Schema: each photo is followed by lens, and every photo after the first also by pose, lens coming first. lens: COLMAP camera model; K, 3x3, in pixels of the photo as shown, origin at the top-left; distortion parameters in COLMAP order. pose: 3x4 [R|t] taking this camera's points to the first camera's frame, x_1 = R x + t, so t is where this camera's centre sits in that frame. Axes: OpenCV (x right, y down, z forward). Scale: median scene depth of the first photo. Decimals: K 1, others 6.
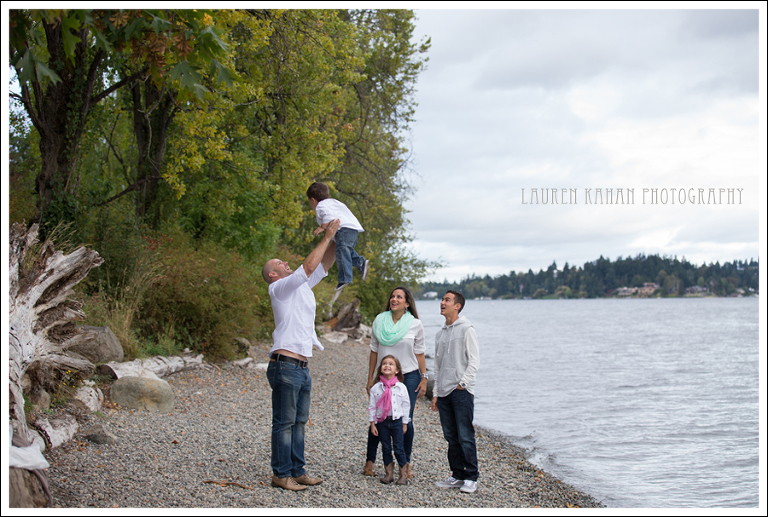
lens RADIAL K [[1563.6, 0, 383.4], [0, 1563.6, 240.4], [0, 0, 1]] dist [-0.288856, -0.086124]
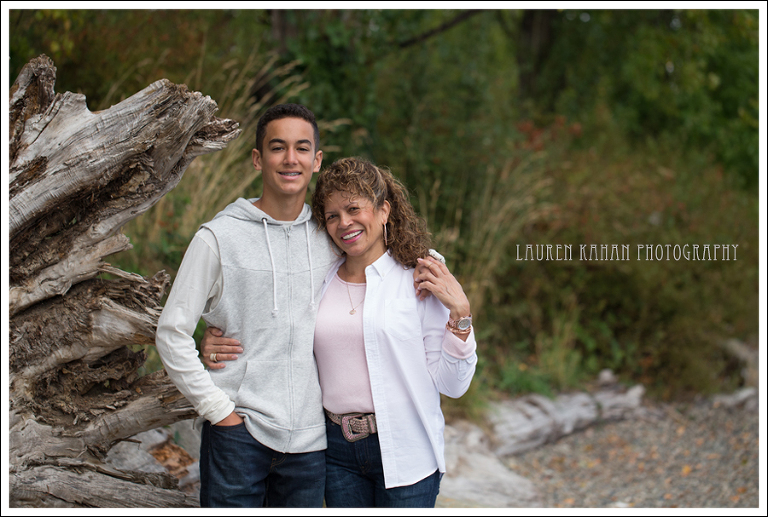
lens RADIAL K [[2155.5, 0, 384.0], [0, 2155.5, 258.5], [0, 0, 1]] dist [-0.012269, 0.029484]
pose [[0.969223, 0.008980, -0.246020, -0.036527], [0.000905, 0.999198, 0.040040, 0.012536], [0.246182, -0.039030, 0.968437, 0.383585]]
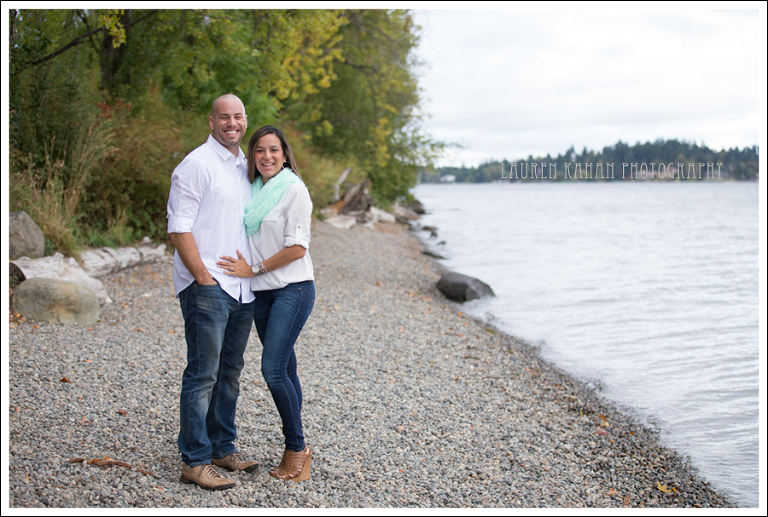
lens RADIAL K [[1533.2, 0, 384.7], [0, 1533.2, 284.9], [0, 0, 1]] dist [-0.292413, -0.178877]
pose [[0.999919, -0.004868, -0.011779, 0.007471], [0.006052, 0.994698, 0.102663, 0.012761], [0.011217, -0.102726, 0.994646, 0.200004]]
